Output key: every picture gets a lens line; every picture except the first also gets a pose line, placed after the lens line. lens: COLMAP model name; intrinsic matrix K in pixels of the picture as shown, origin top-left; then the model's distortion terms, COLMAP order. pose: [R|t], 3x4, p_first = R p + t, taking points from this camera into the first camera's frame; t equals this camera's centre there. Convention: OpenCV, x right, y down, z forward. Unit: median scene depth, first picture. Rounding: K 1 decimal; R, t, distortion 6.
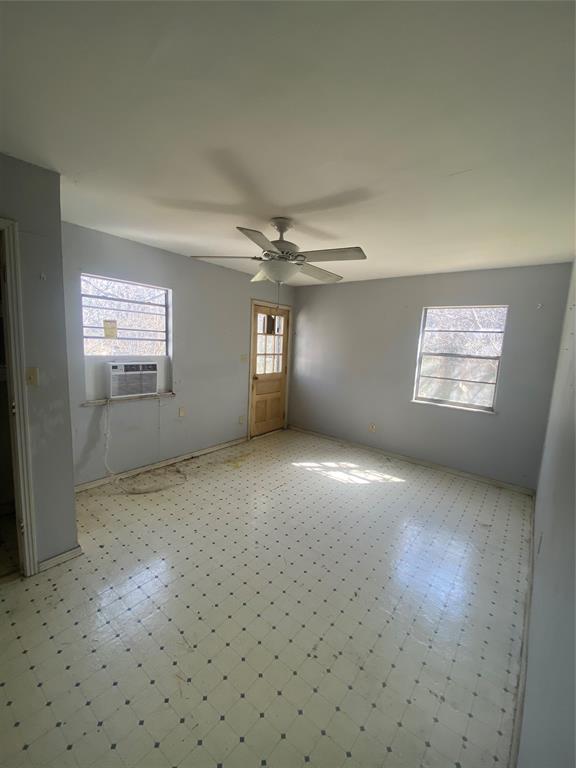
lens RADIAL K [[309.7, 0, 287.2], [0, 309.7, 384.3], [0, 0, 1]] dist [-0.005384, -0.010029]
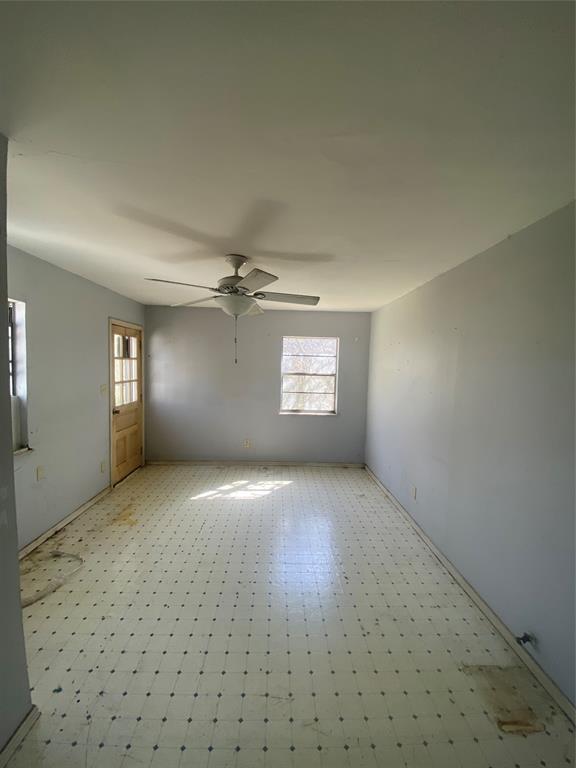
lens RADIAL K [[309.7, 0, 292.7], [0, 309.7, 378.8], [0, 0, 1]] dist [-0.005384, -0.010029]
pose [[0.737914, -0.056845, 0.672496, -0.350425], [0.101630, 0.994443, -0.027458, -0.041811], [-0.667198, 0.088608, 0.739591, 0.078773]]
